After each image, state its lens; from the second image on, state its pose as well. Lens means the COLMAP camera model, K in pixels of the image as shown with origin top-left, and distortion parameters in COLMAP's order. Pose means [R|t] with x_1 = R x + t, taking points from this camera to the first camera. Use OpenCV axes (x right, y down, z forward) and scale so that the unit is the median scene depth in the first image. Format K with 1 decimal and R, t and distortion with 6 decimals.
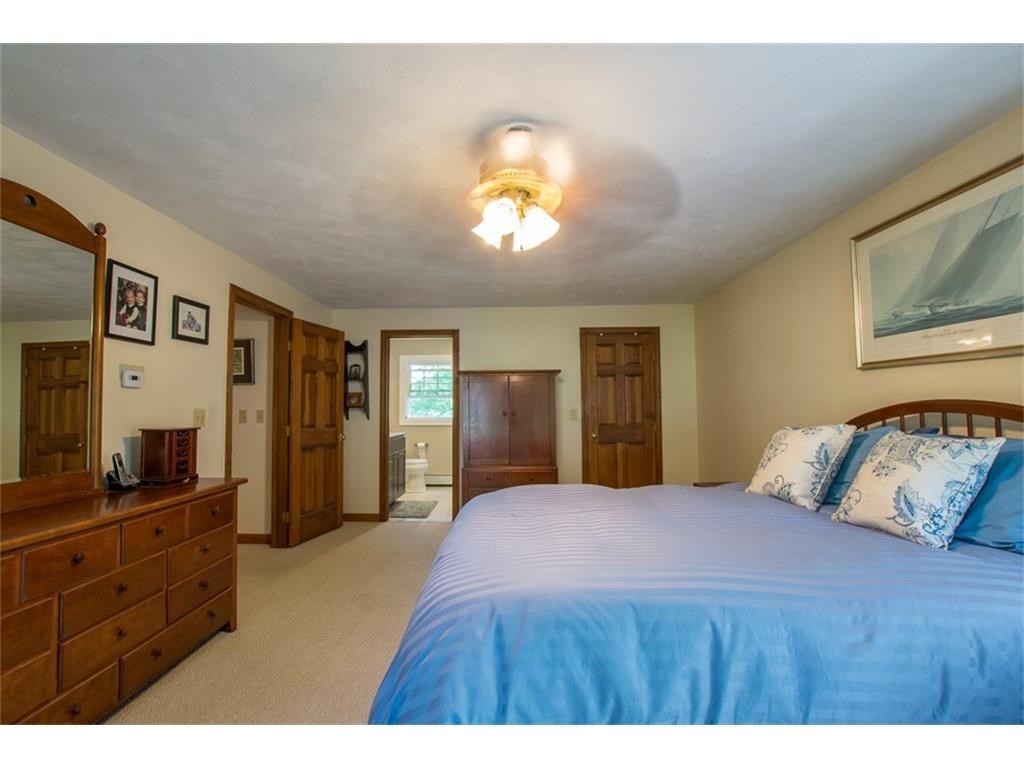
lens RADIAL K [[456.6, 0, 511.2], [0, 456.6, 385.6], [0, 0, 1]] dist [-0.040324, 0.005377]
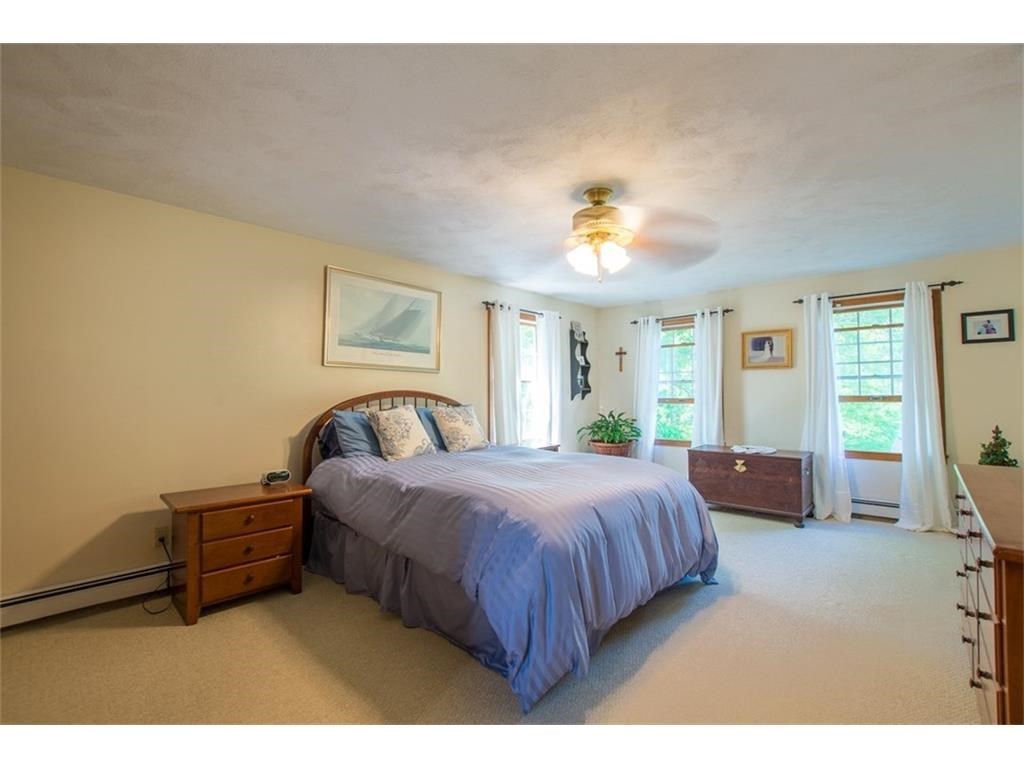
lens RADIAL K [[456.6, 0, 511.7], [0, 456.6, 379.9], [0, 0, 1]] dist [-0.040324, 0.005377]
pose [[-0.739837, 0.034195, 0.671916, -0.651737], [-0.028494, 0.996219, -0.082073, 0.125250], [-0.672182, -0.079866, -0.736066, 1.999055]]
